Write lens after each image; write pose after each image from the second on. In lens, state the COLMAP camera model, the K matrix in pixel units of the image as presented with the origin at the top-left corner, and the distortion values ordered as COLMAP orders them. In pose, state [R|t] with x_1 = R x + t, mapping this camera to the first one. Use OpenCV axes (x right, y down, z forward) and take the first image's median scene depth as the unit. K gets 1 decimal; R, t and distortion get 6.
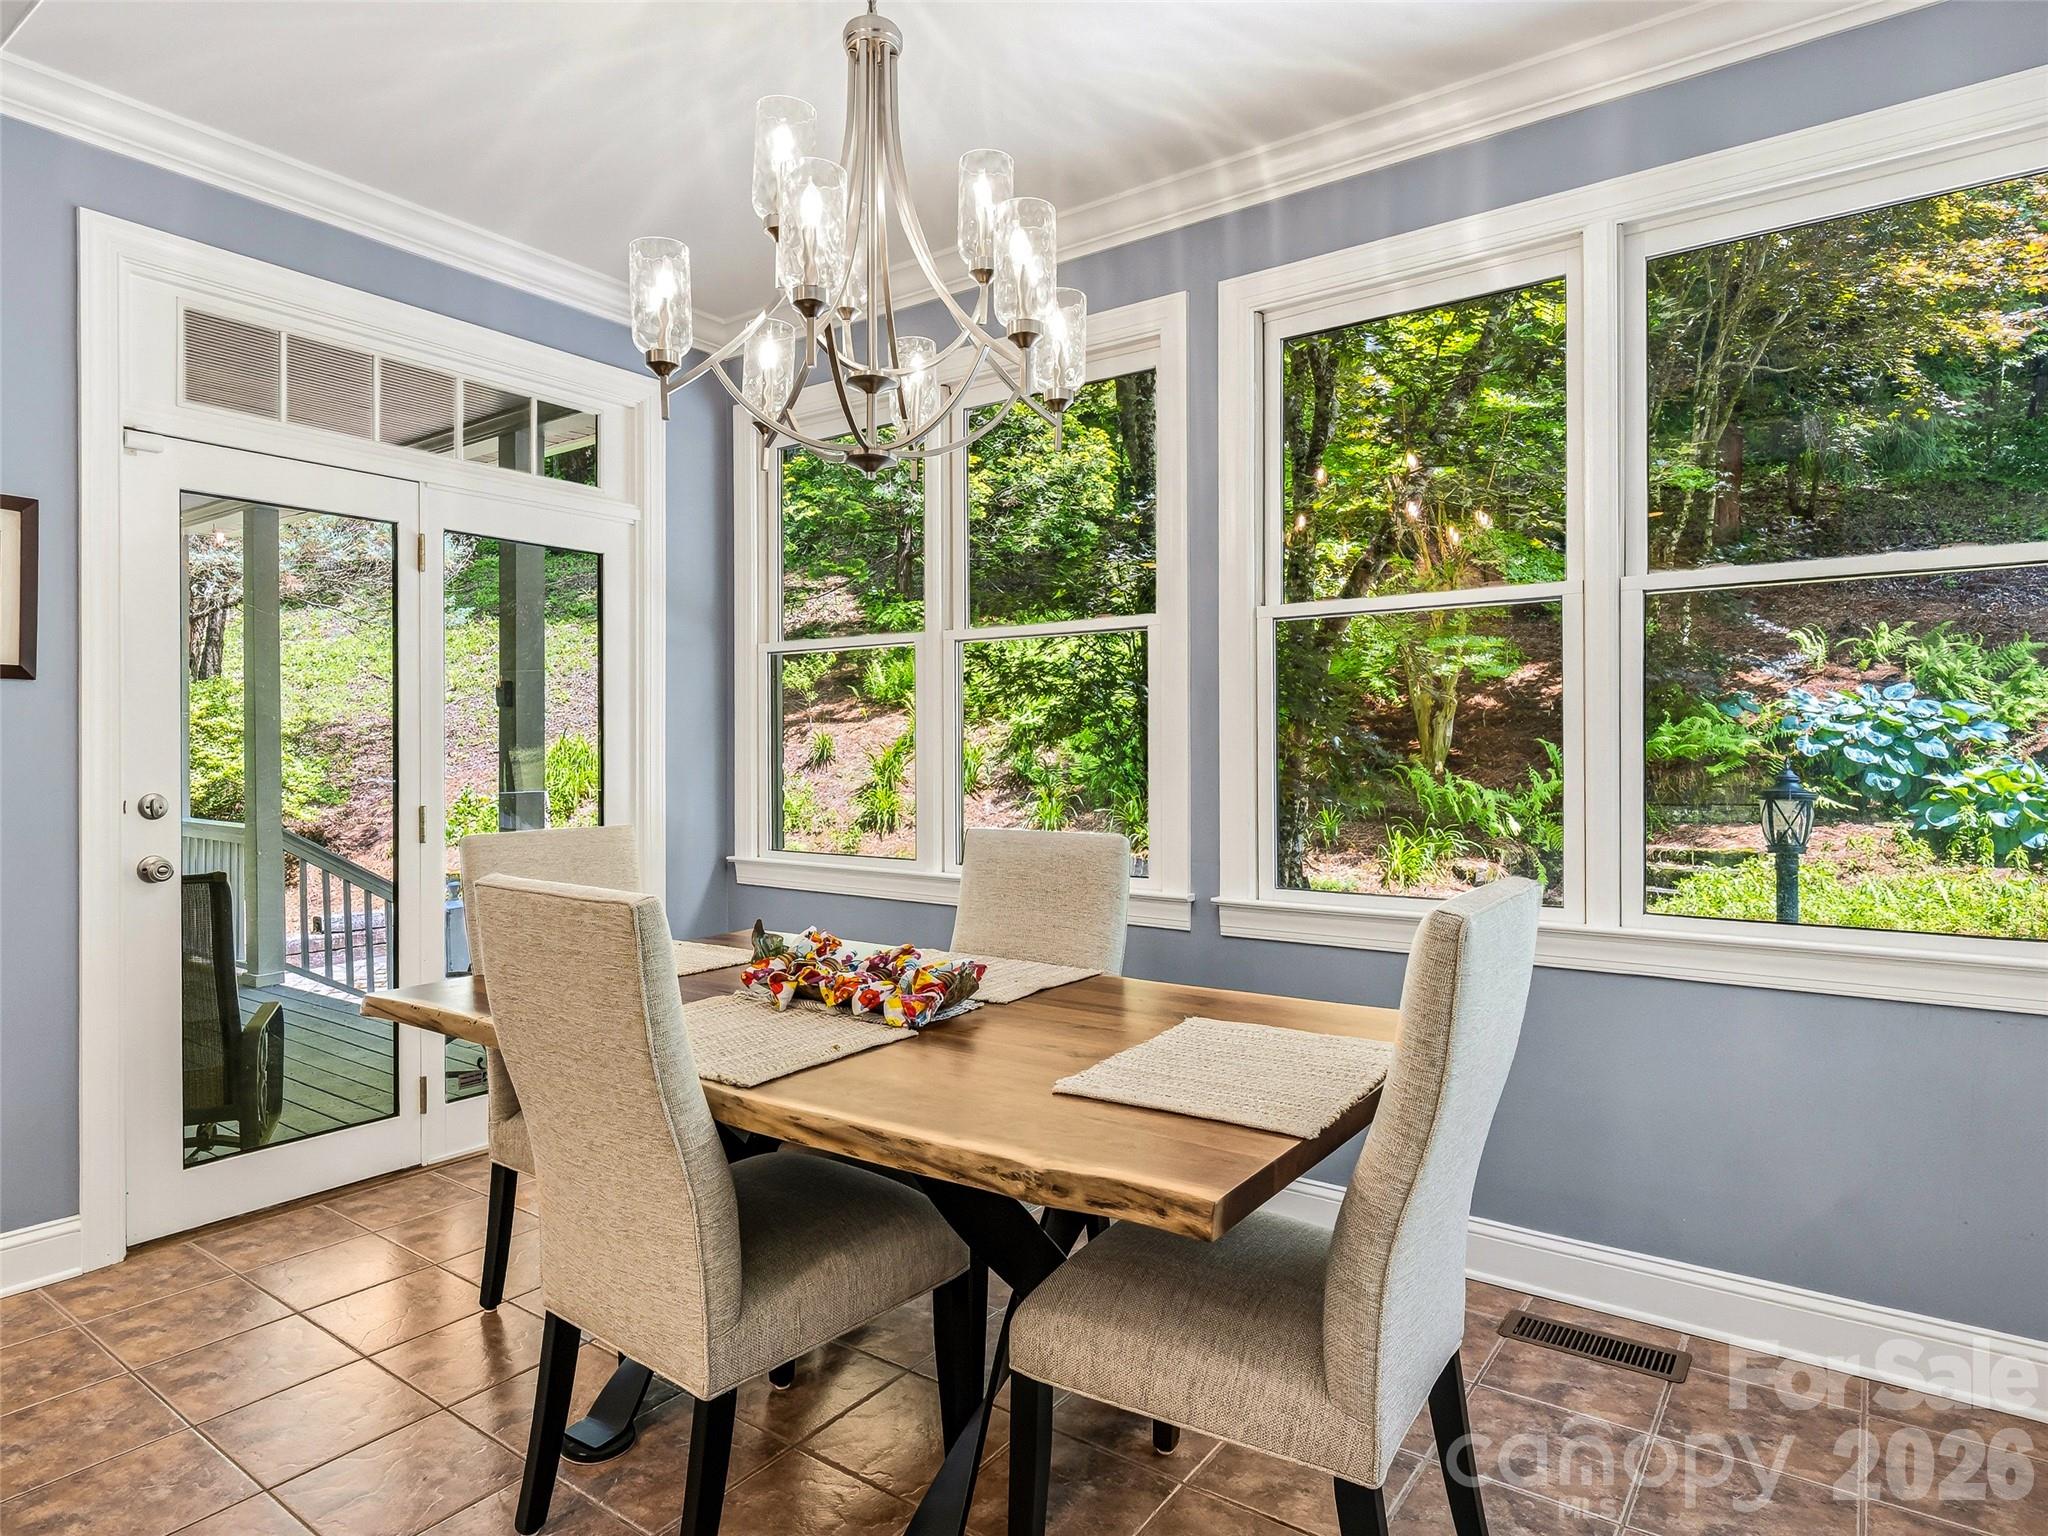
lens RADIAL K [[1183.9, 0, 1020.2], [0, 1183.9, 759.1], [0, 0, 1]] dist [0.001060, 0.000025]
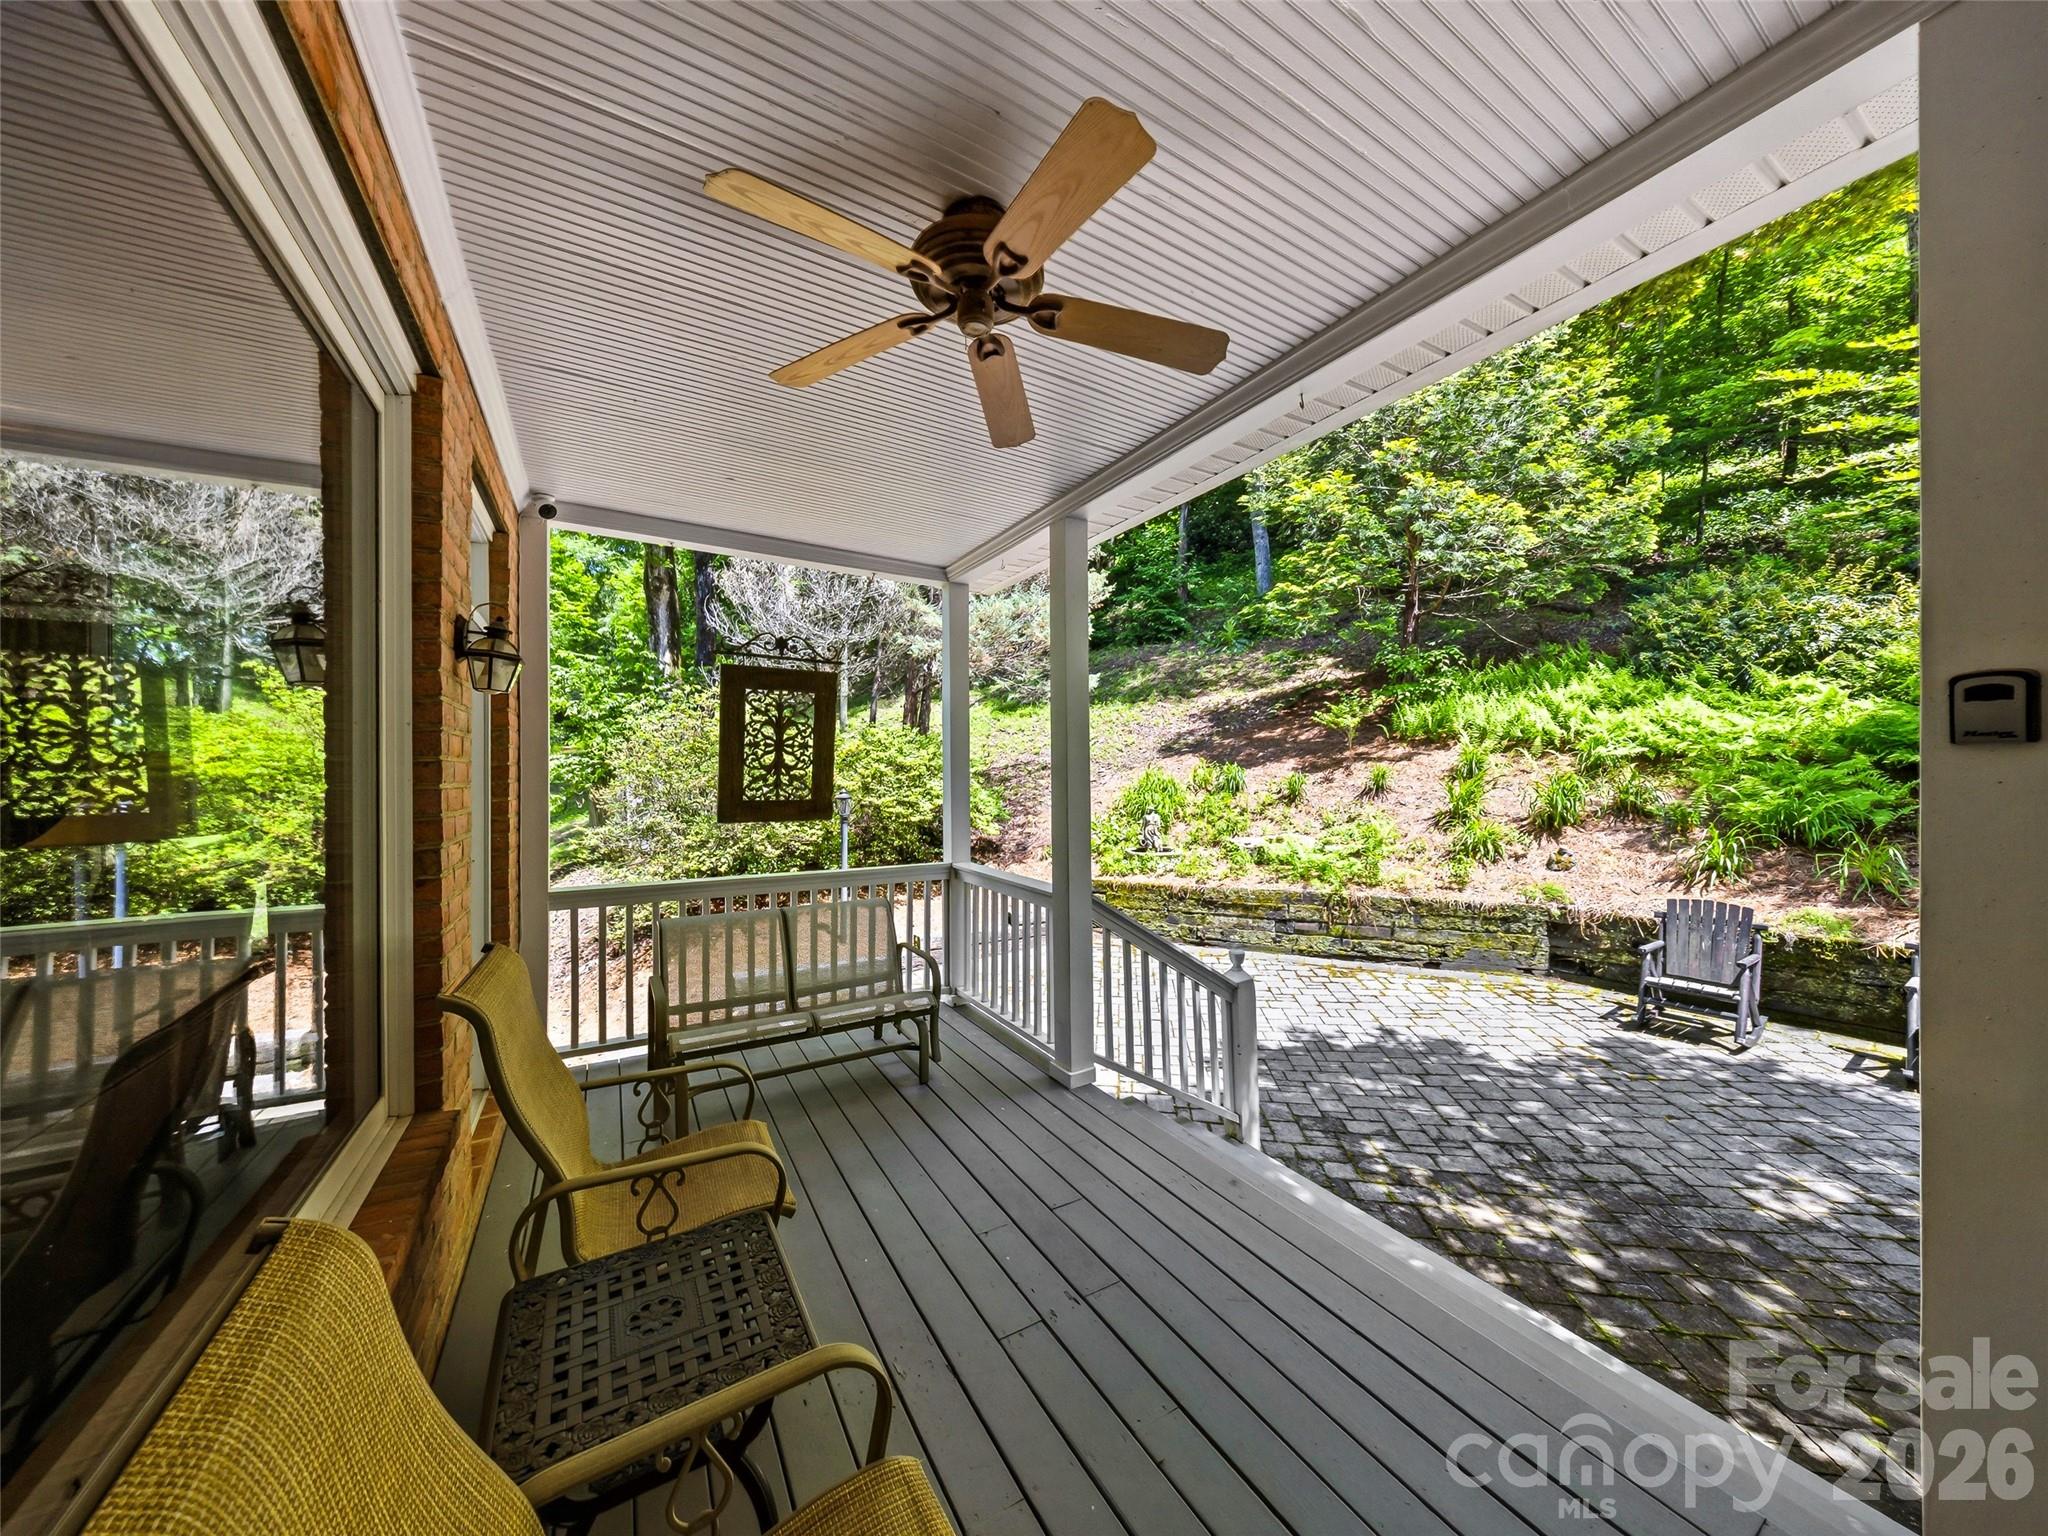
lens RADIAL K [[699.1, 0, 1028.6], [0, 699.1, 771.4], [0, 0, 1]] dist [-0.000169, -0.000005]
pose [[0.917773, -0.007003, -0.397043, -0.235090], [0.002155, 0.999918, -0.012654, -0.009738], [0.397099, 0.010758, 0.917713, 0.269664]]
